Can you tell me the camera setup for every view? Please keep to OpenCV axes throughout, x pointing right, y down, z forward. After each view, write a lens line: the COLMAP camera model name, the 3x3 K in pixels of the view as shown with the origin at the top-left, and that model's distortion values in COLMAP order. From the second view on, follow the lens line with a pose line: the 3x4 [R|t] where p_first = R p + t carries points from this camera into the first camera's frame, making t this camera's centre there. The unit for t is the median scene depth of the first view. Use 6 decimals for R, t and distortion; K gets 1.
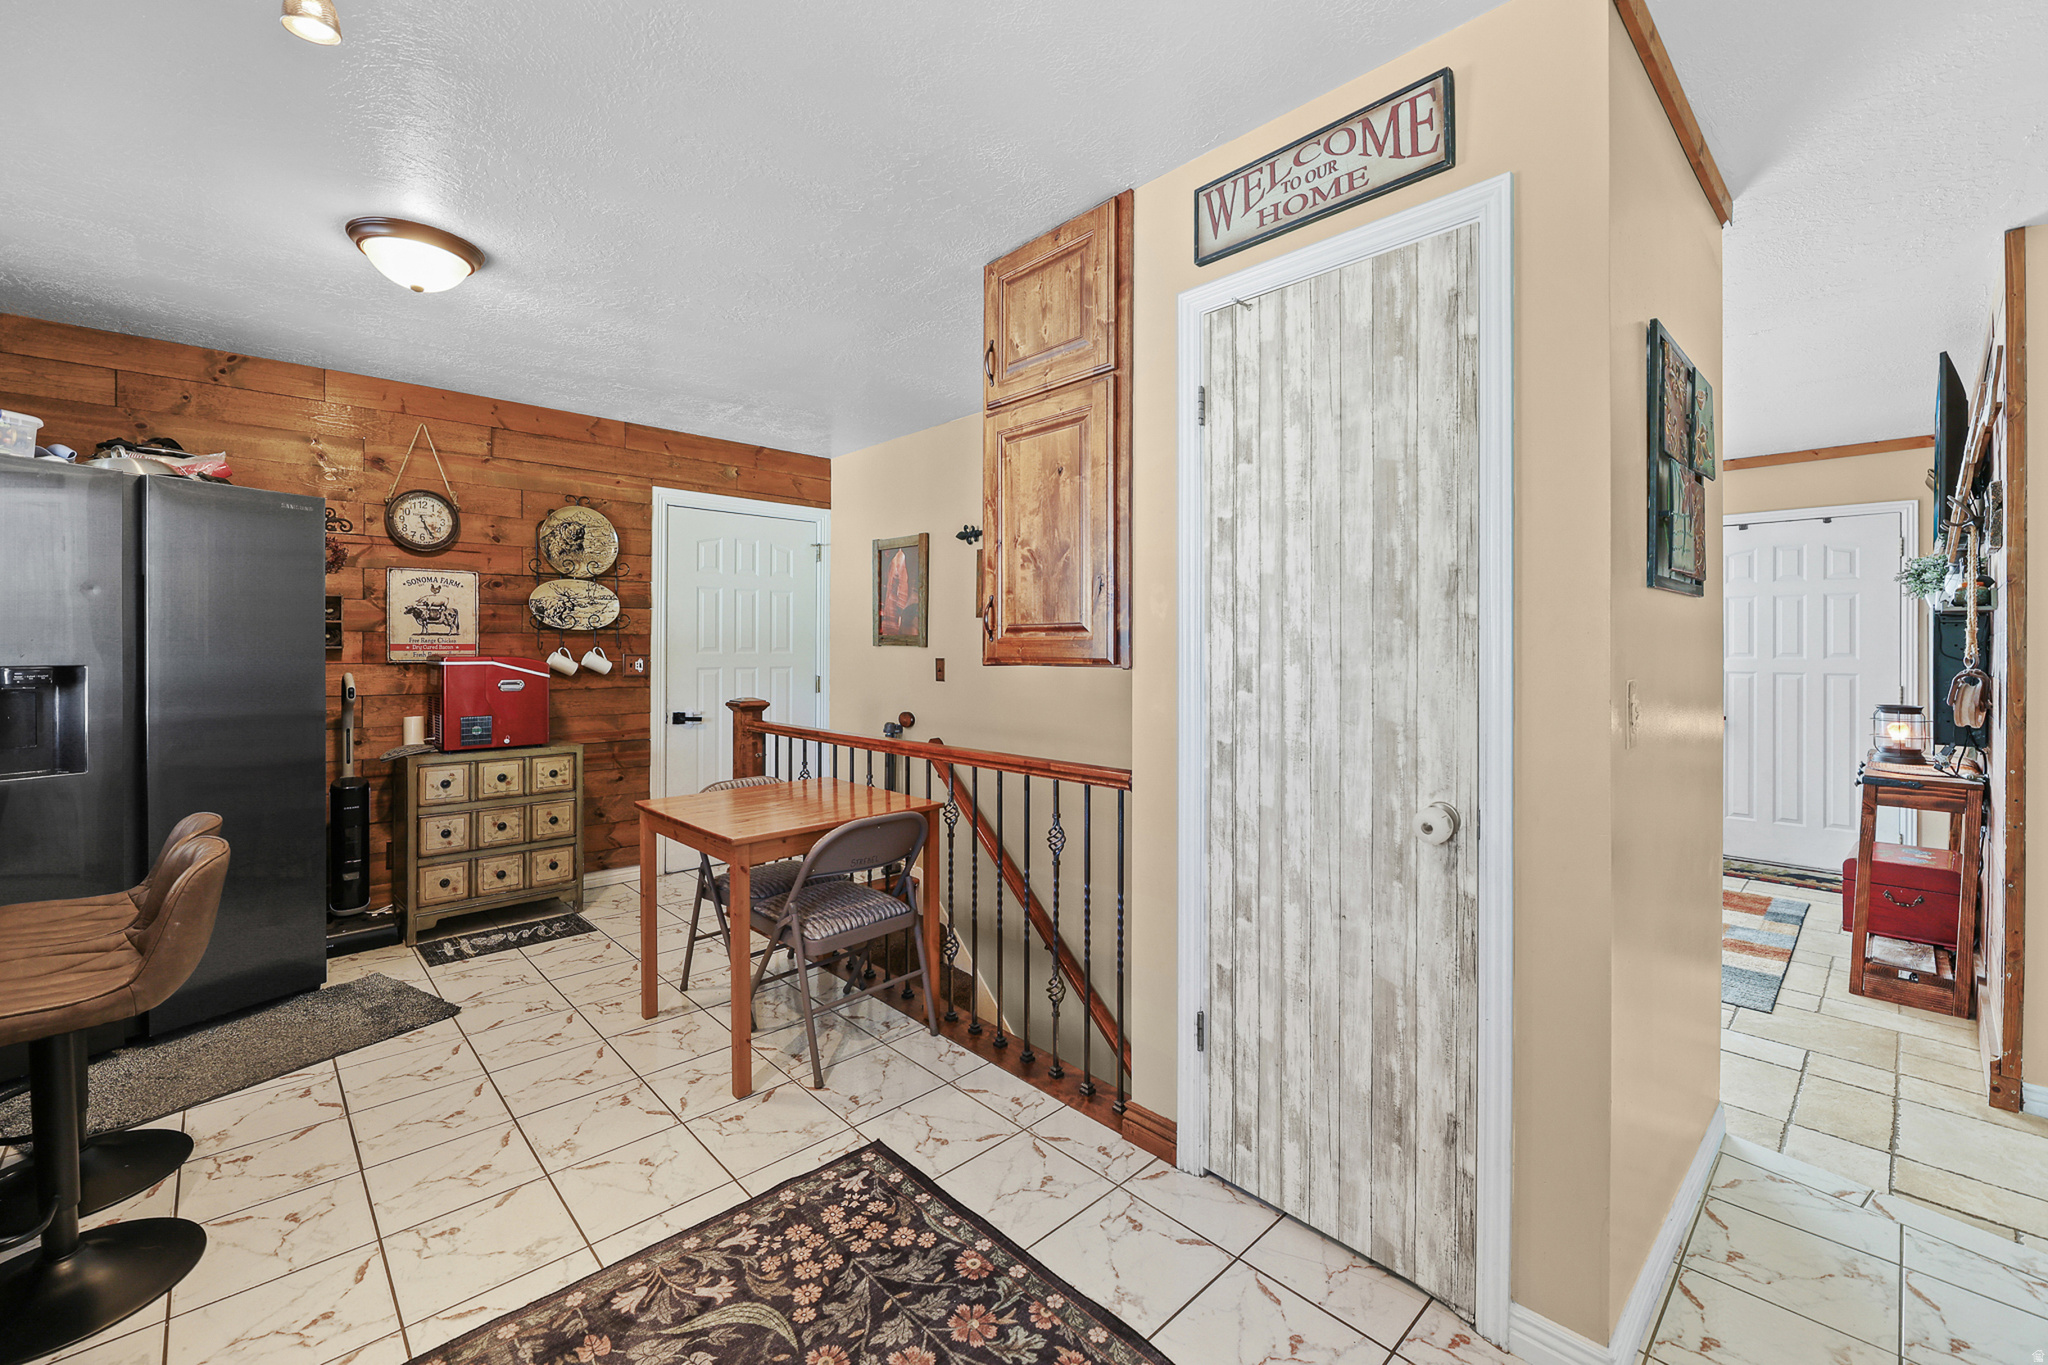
lens RADIAL K [[828.6, 0, 1016.9], [0, 828.6, 649.1], [0, 0, 1]] dist [-0.002795, -0.000390]
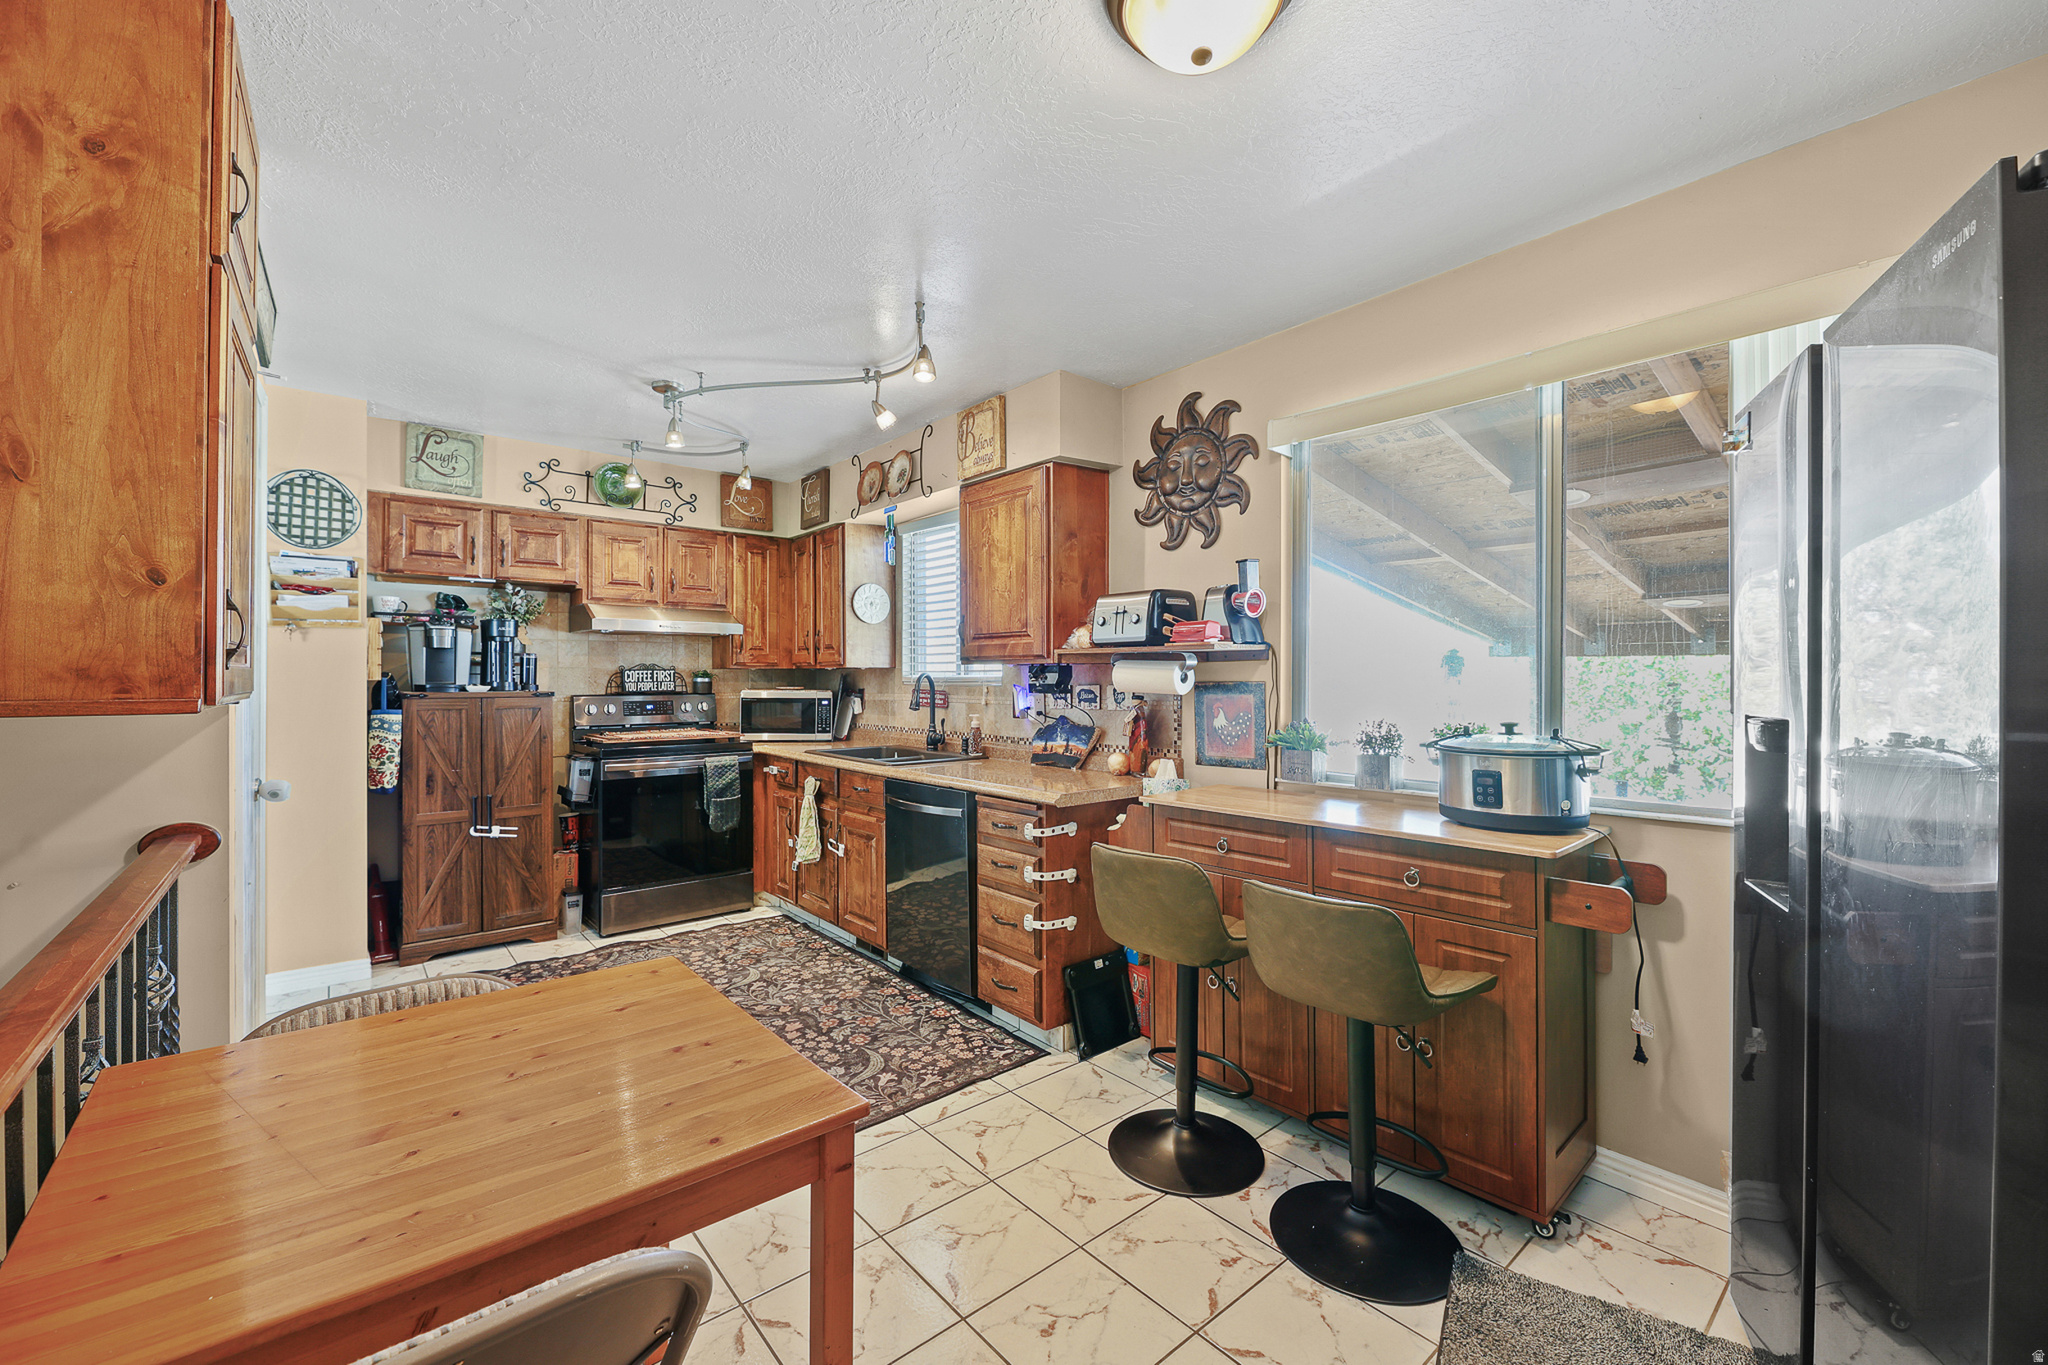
lens RADIAL K [[842.0, 0, 1024.0], [0, 842.0, 682.5], [0, 0, 1]] dist [-0.001897, -0.000404]
pose [[-0.997982, -0.005201, 0.063287, -0.806668], [-0.004650, 0.999950, 0.008850, -0.009614], [-0.063330, 0.008538, -0.997956, 1.989668]]
